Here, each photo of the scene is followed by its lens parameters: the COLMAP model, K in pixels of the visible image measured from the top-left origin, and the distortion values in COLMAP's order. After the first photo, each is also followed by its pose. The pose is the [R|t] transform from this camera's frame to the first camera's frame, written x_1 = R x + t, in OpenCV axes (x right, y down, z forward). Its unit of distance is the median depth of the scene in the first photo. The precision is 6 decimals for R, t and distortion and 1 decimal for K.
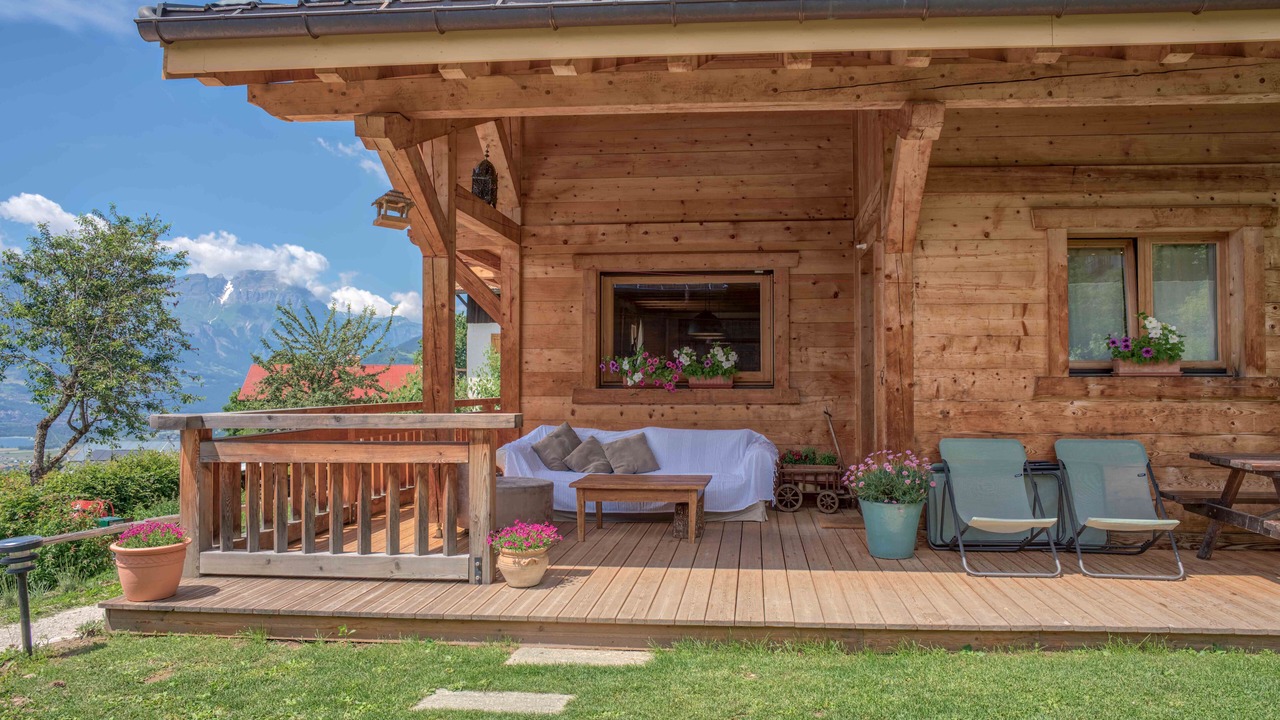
lens RADIAL K [[883.7, 0, 690.0], [0, 883.7, 343.4], [0, 0, 1]] dist [-0.063900, 0.055347]
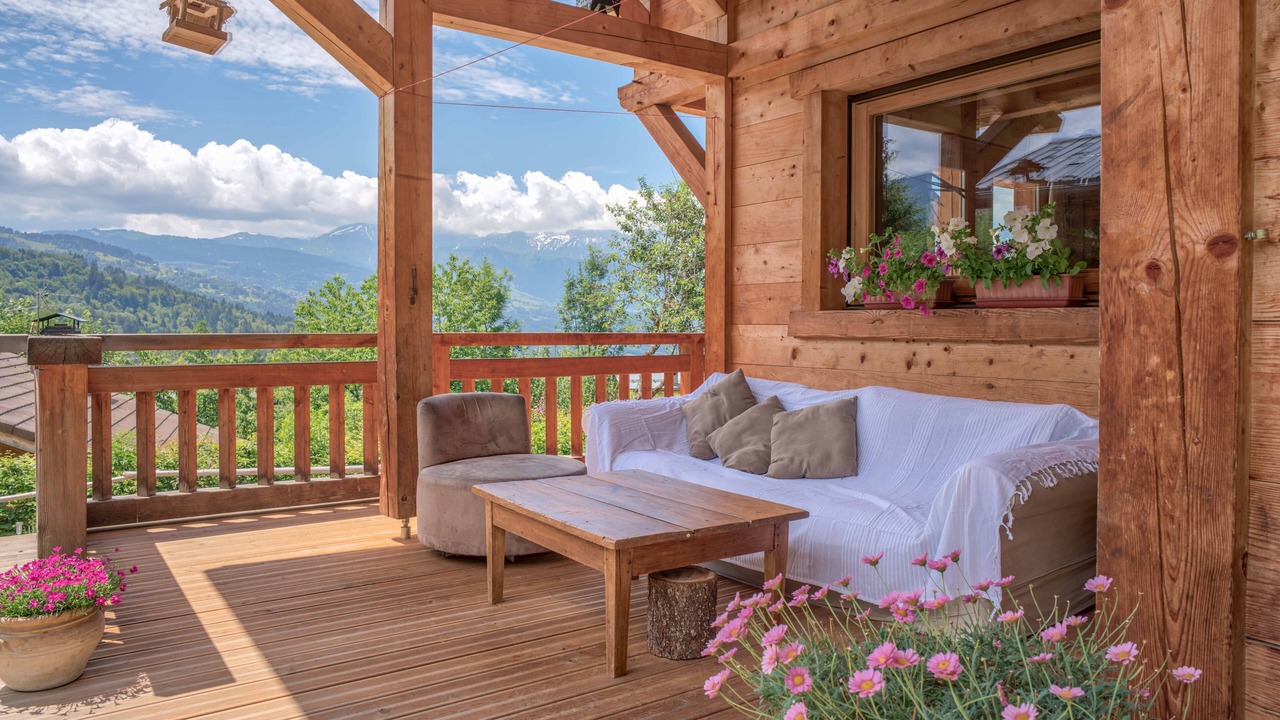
lens RADIAL K [[877.2, 0, 601.1], [0, 877.2, 327.5], [0, 0, 1]] dist [-0.065372, 0.047277]
pose [[0.617665, 0.006562, -0.786414, 0.317378], [0.027758, 0.999160, 0.030139, 0.056548], [0.785951, -0.040445, 0.616964, 0.767330]]
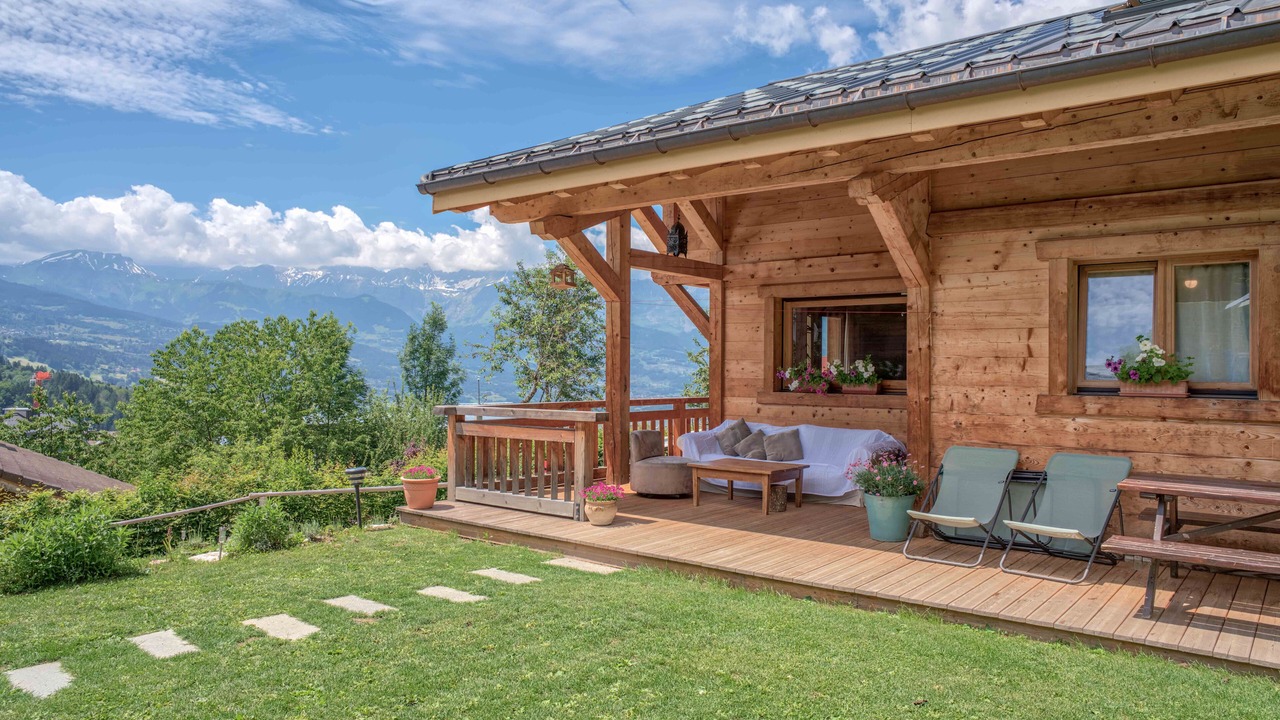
lens RADIAL K [[865.0, 0, 639.0], [0, 865.0, 328.4], [0, 0, 1]] dist [-0.034327, 0.004756]
pose [[0.829629, -0.017477, -0.558041, 0.577409], [0.014627, 0.999847, -0.009569, -0.041792], [0.558123, -0.000224, 0.829758, -0.174450]]
